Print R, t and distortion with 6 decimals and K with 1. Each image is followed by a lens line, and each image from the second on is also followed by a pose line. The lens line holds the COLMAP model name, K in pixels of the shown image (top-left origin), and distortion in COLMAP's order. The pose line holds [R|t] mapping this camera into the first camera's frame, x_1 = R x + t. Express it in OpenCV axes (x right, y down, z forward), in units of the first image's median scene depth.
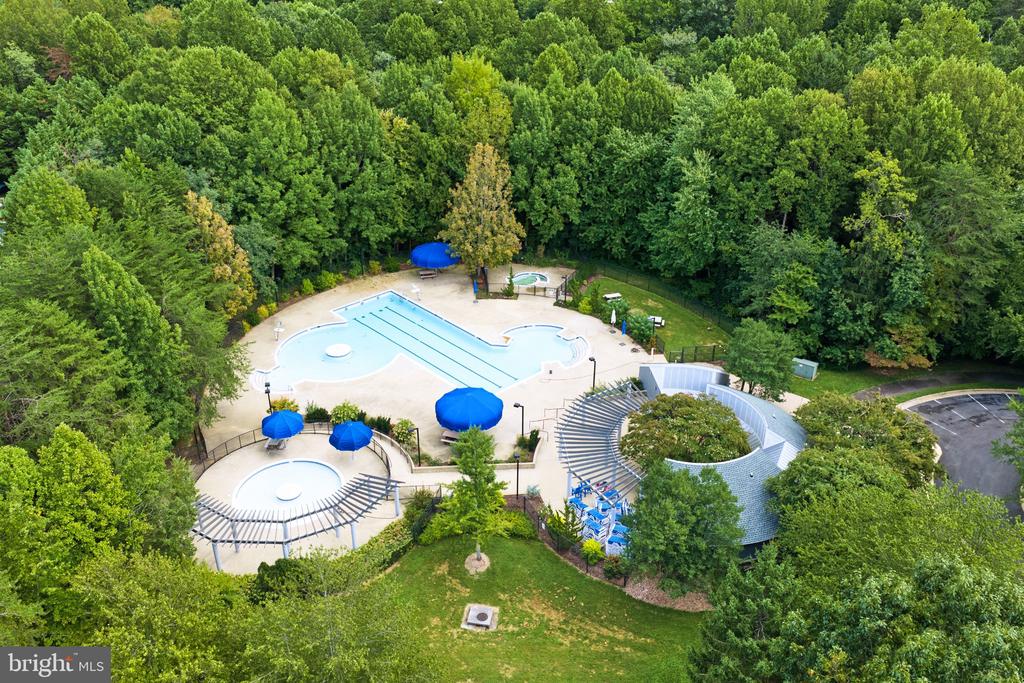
lens RADIAL K [[839.9, 0, 508.8], [0, 839.9, 334.6], [0, 0, 1]] dist [0.016860, -0.022568]
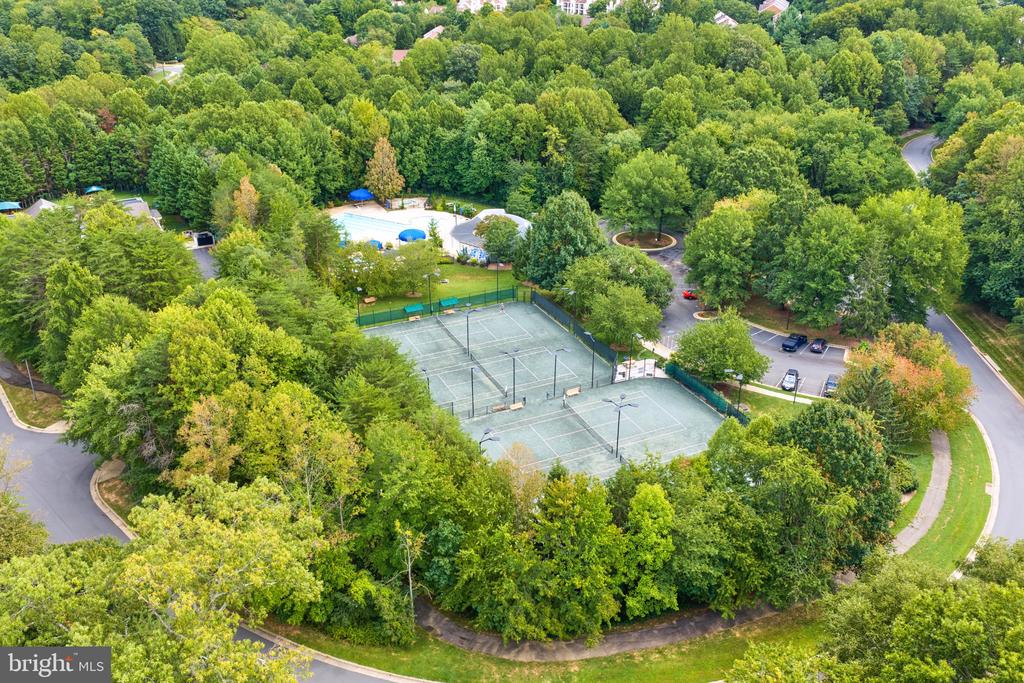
lens RADIAL K [[839.9, 0, 508.8], [0, 839.9, 334.6], [0, 0, 1]] dist [0.016860, -0.022568]
pose [[0.949972, -0.137971, 0.280210, -0.405164], [0.149719, 0.988509, -0.020855, 0.373248], [-0.274112, 0.061764, 0.959712, -1.153209]]
